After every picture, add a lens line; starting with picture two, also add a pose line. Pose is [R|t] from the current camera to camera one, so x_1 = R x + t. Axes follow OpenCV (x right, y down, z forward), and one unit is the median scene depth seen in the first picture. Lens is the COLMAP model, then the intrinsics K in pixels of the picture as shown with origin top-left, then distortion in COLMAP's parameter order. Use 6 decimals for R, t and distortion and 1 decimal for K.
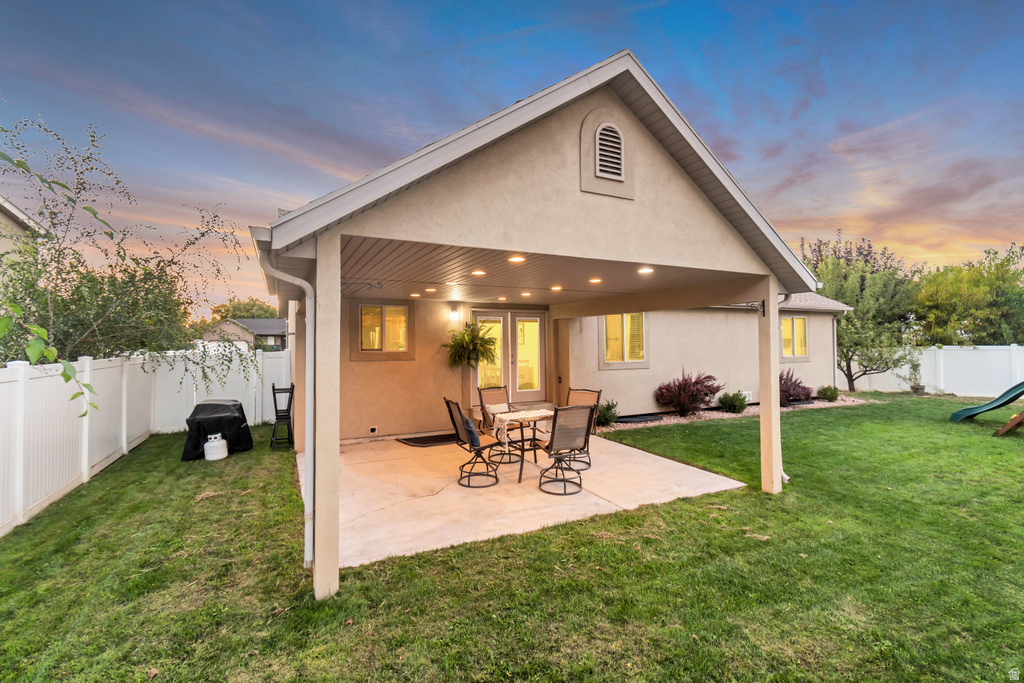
lens RADIAL K [[458.3, 0, 514.3], [0, 458.3, 337.3], [0, 0, 1]] dist [0.007679, -0.000060]
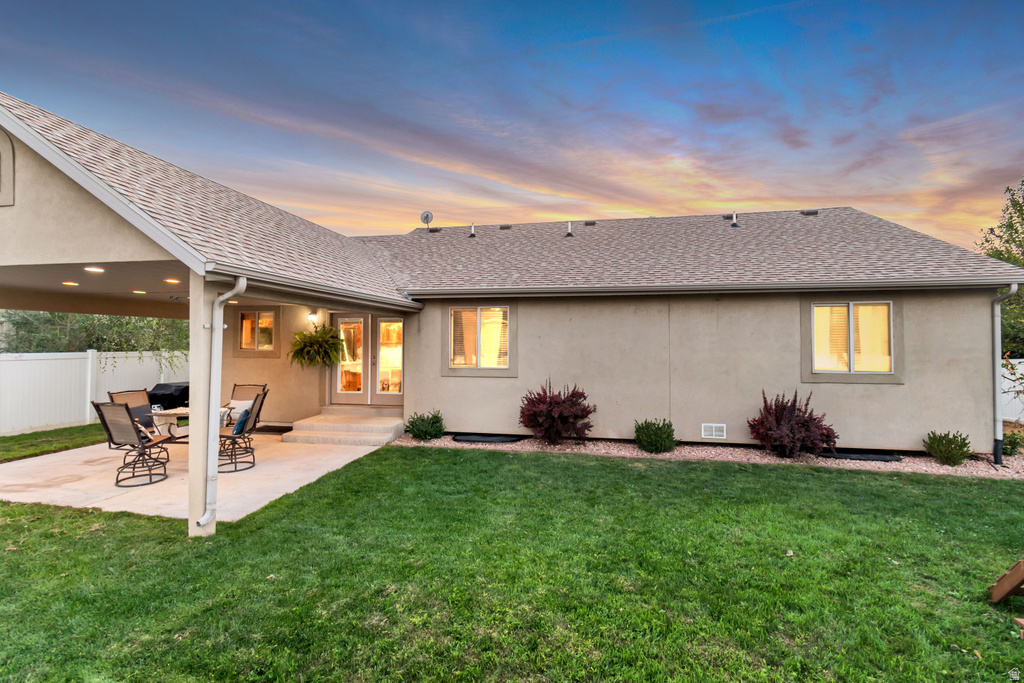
lens RADIAL K [[450.5, 0, 512.0], [0, 450.5, 341.5], [0, 0, 1]] dist [0.000989, 0.000073]
pose [[0.787965, 0.004133, -0.615707, 0.865020], [0.000012, 0.999977, 0.006728, 0.000230], [0.615720, -0.005309, 0.787947, 0.432763]]
